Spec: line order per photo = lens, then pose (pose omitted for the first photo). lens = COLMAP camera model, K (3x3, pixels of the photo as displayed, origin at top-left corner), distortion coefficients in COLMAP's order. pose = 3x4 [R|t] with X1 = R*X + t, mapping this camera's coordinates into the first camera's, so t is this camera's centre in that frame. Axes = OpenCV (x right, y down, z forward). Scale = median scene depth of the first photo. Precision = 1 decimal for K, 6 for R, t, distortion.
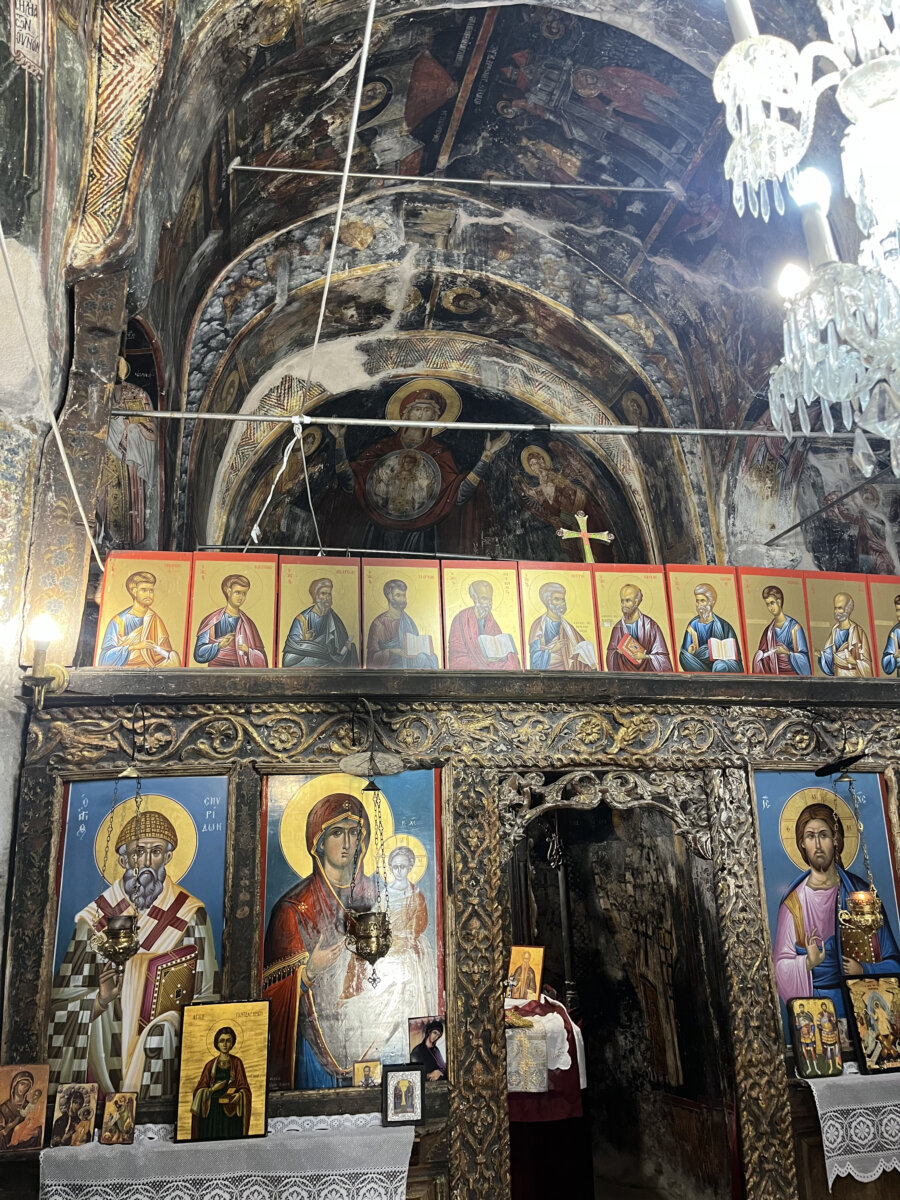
lens RADIAL K [[883.2, 0, 466.9], [0, 883.2, 596.6], [0, 0, 1]] dist [0.071017, -0.094074]
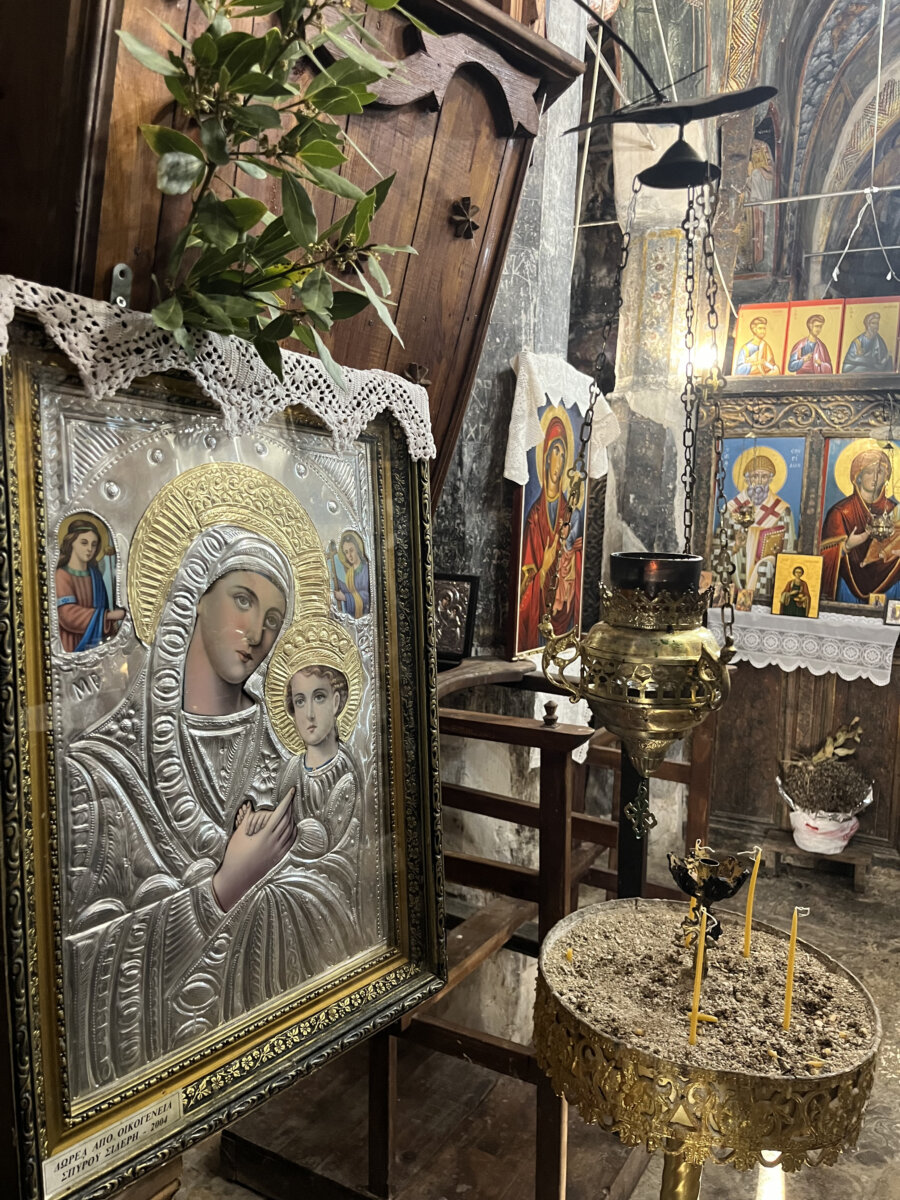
lens RADIAL K [[883.2, 0, 466.9], [0, 883.2, 596.6], [0, 0, 1]] dist [0.071017, -0.094074]
pose [[0.791731, 0.132842, -0.596251, 0.297769], [0.102070, 0.933579, 0.343530, -0.181217], [0.602283, -0.332842, 0.725584, -0.797561]]
